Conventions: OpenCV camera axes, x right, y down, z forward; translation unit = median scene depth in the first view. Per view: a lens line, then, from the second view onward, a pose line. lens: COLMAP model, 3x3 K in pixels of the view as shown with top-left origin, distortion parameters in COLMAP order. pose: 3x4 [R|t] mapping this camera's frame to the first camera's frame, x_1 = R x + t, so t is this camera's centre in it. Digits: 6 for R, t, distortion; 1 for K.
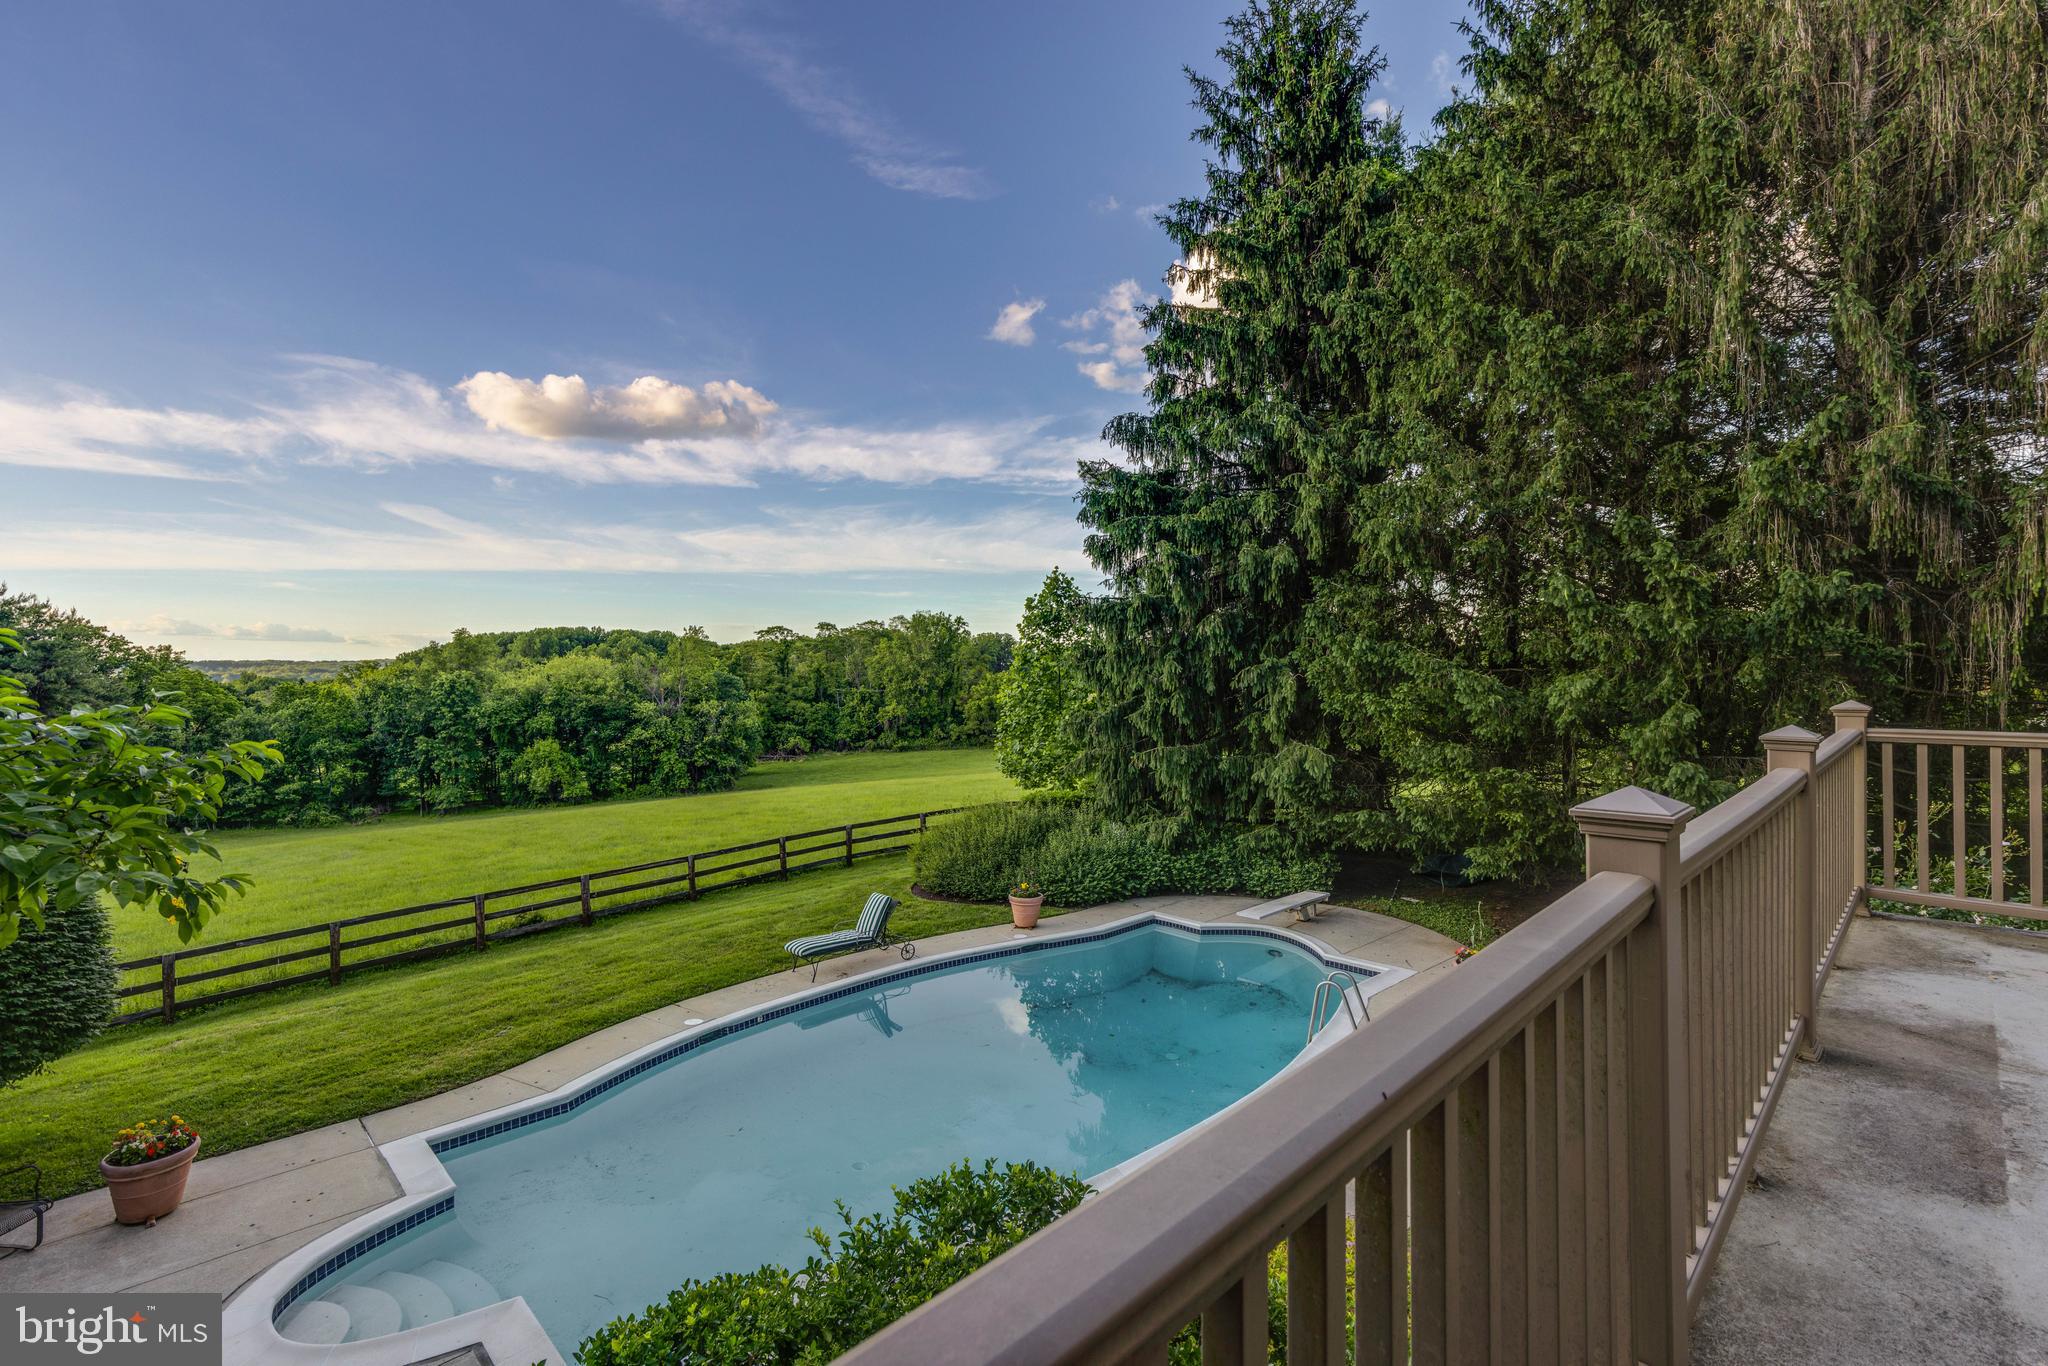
lens RADIAL K [[922.2, 0, 1040.0], [0, 922.2, 664.2], [0, 0, 1]] dist [0.003862, 0.000208]
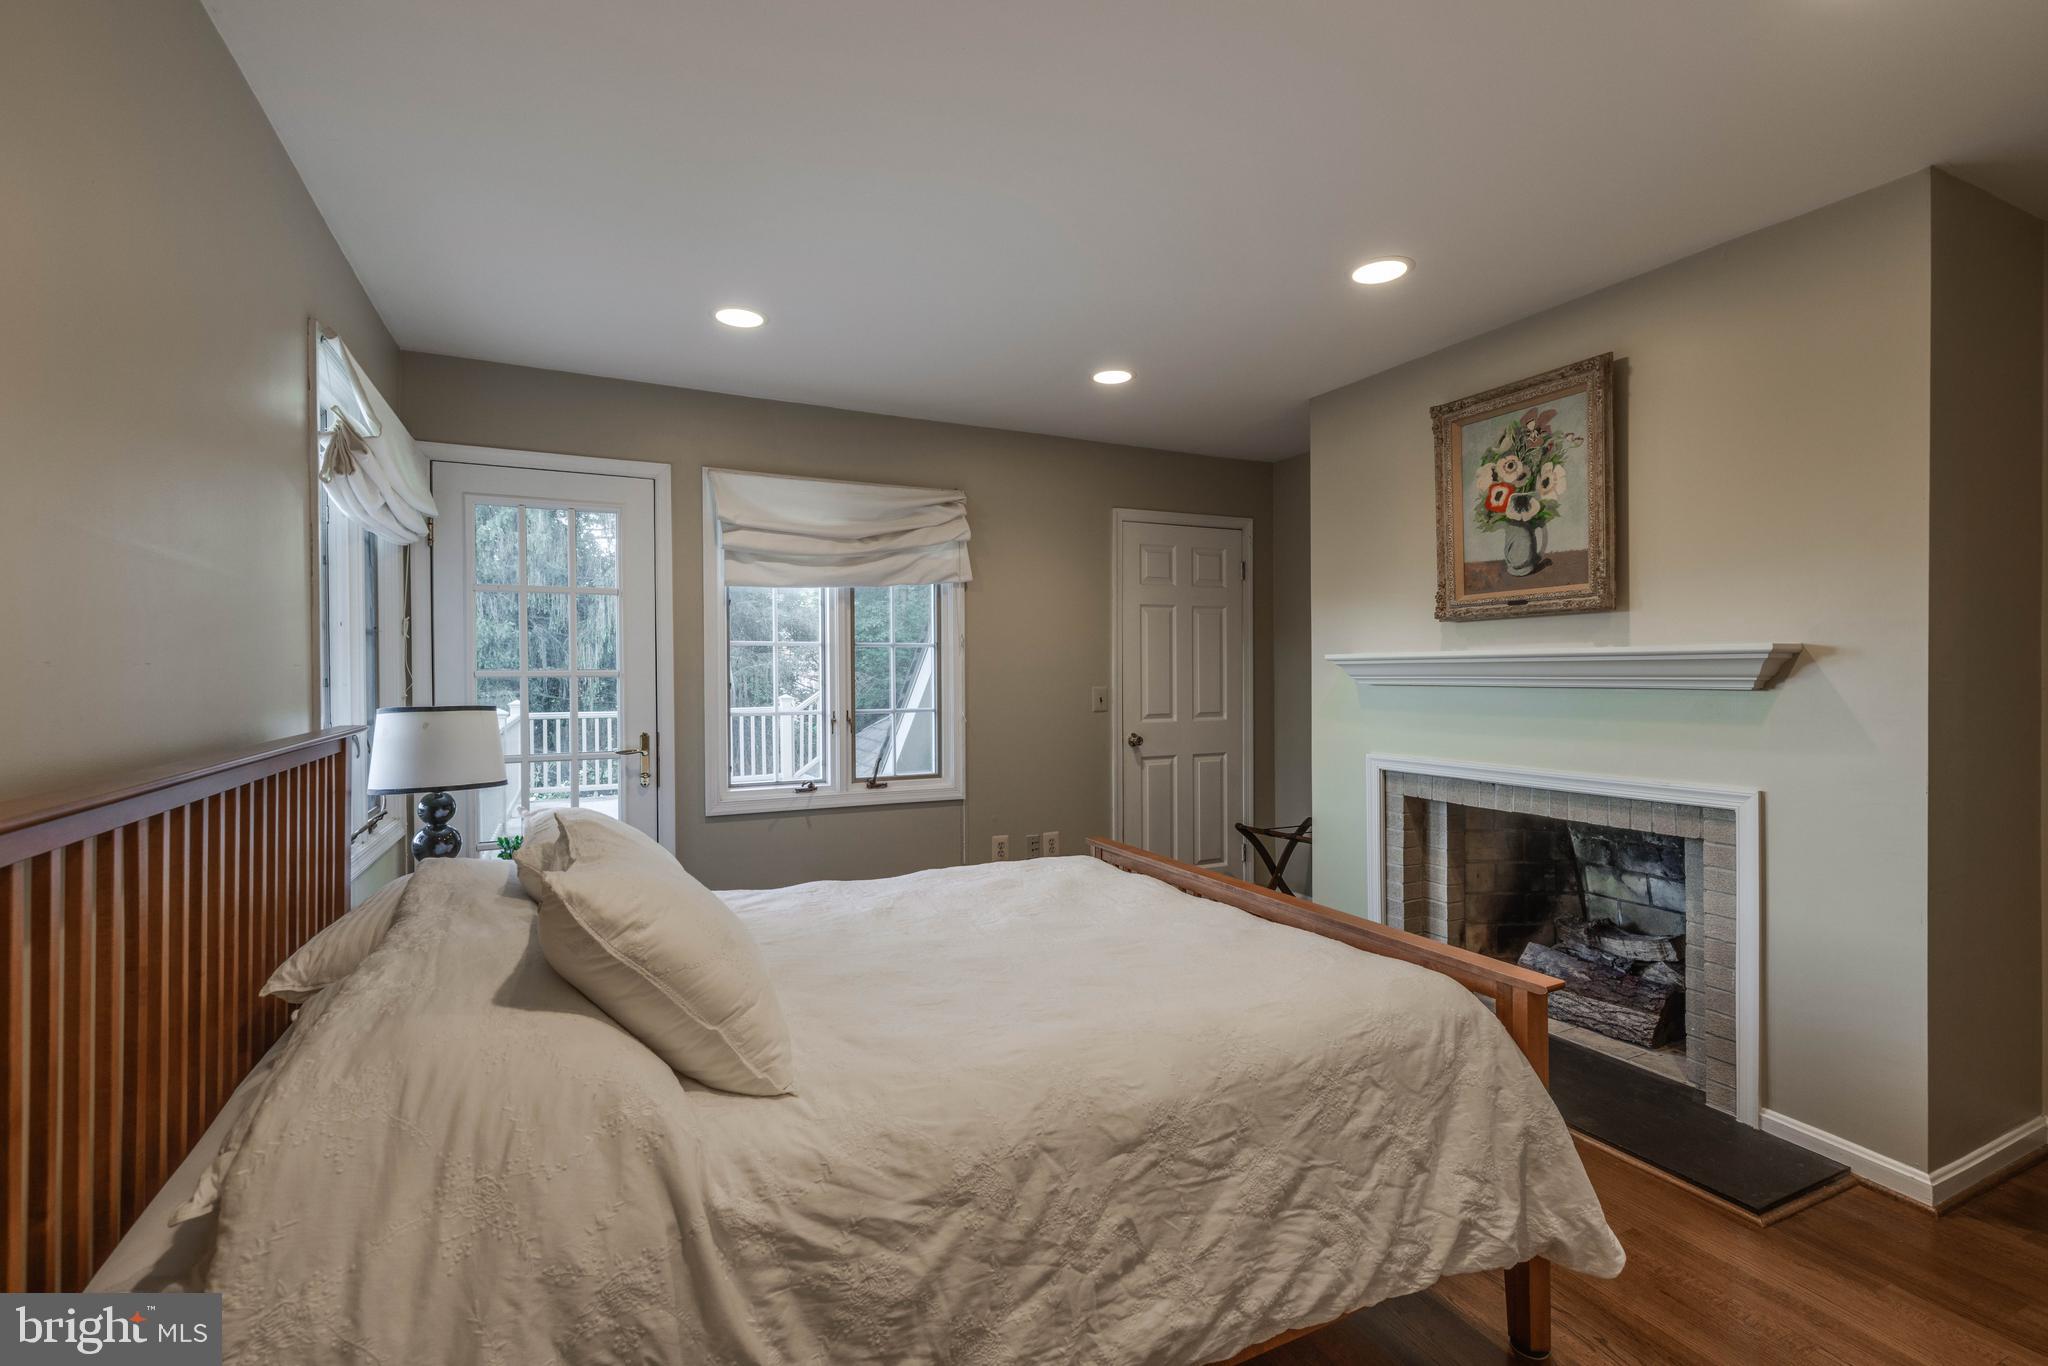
lens RADIAL K [[922.2, 0, 1040.0], [0, 922.2, 664.2], [0, 0, 1]] dist [0.003862, 0.000208]
pose [[0.322942, 0.010942, 0.946356, -0.744914], [0.001848, 0.999924, -0.012192, -0.016426], [-0.946417, 0.005686, 0.322897, -0.821797]]
